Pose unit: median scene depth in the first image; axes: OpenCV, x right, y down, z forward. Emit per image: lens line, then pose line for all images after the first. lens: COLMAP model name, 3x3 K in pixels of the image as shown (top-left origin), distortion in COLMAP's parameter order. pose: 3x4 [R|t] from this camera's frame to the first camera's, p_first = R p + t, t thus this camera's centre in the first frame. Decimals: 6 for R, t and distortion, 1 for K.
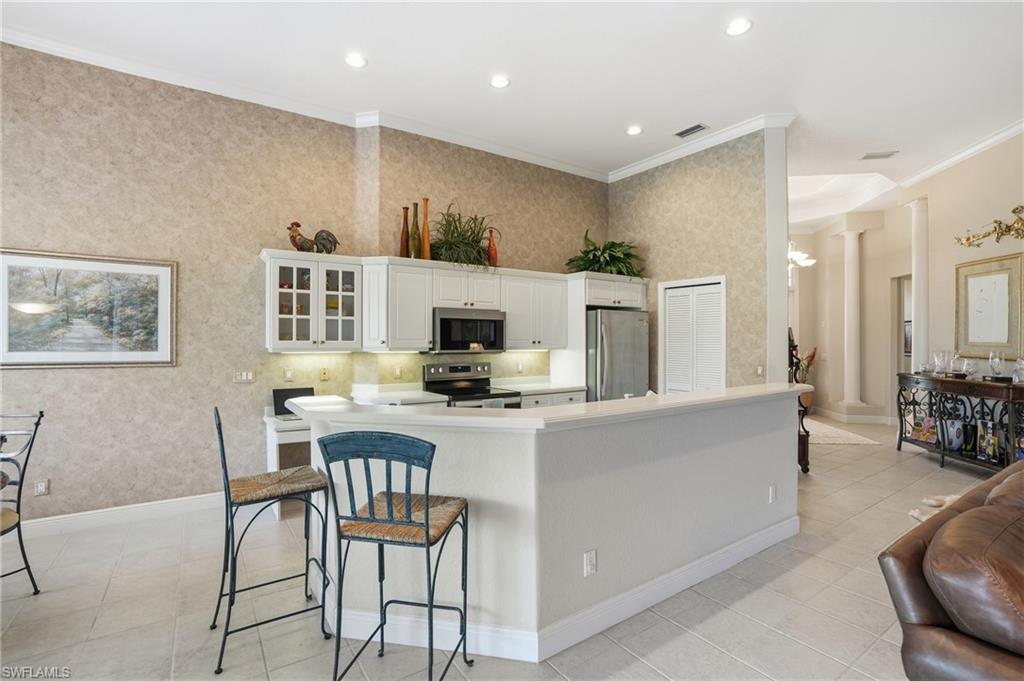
lens RADIAL K [[477.0, 0, 507.6], [0, 477.0, 338.4], [0, 0, 1]] dist [-0.032526, 0.003627]
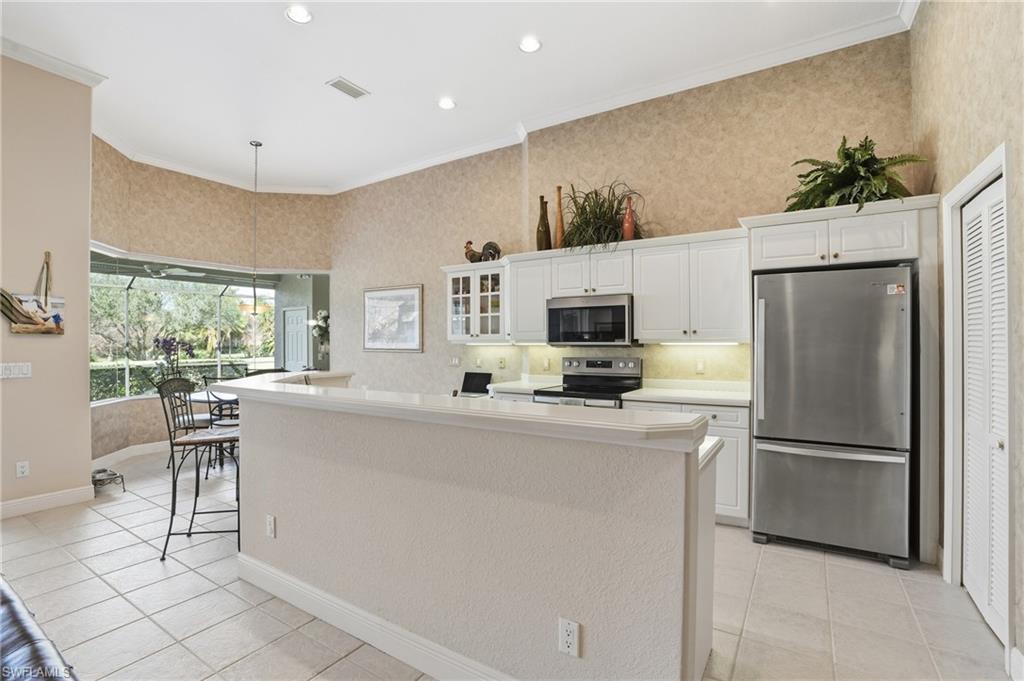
lens RADIAL K [[477.0, 0, 506.1], [0, 477.0, 339.0], [0, 0, 1]] dist [-0.032526, 0.003627]
pose [[0.404346, -0.010005, -0.914551, 0.711811], [0.009507, 0.999932, -0.006736, 0.024649], [0.914557, -0.005971, 0.404414, 0.536770]]
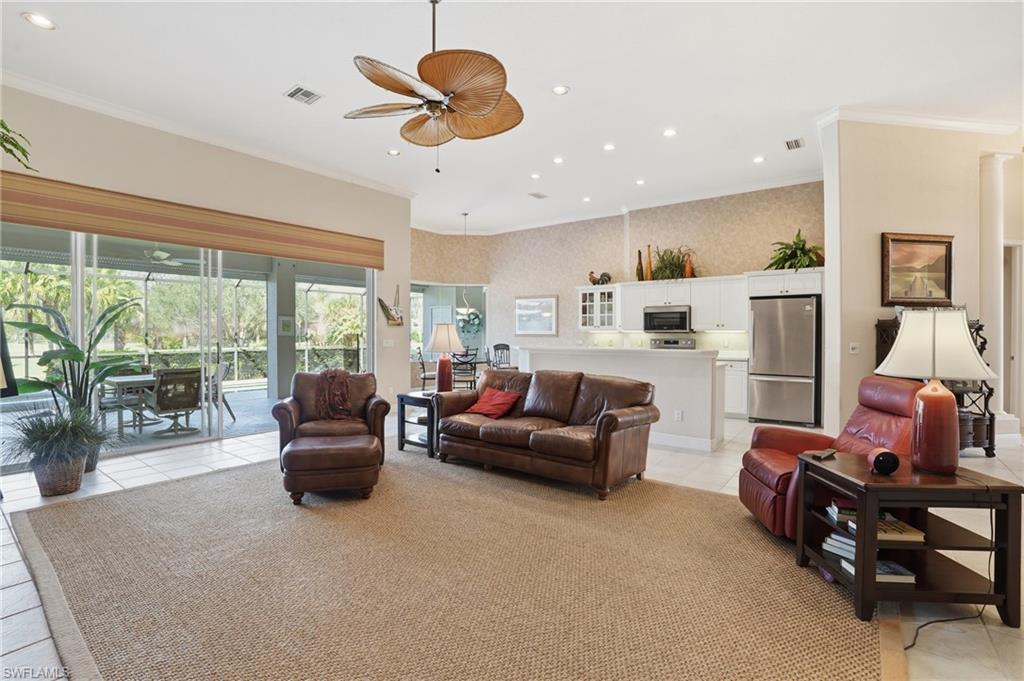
lens RADIAL K [[477.0, 0, 515.3], [0, 477.0, 335.4], [0, 0, 1]] dist [-0.032526, 0.003627]
pose [[0.344898, 0.003077, -0.938635, 1.396787], [0.006270, 0.999965, 0.005582, 0.030851], [0.938619, -0.007810, 0.344867, -0.082624]]
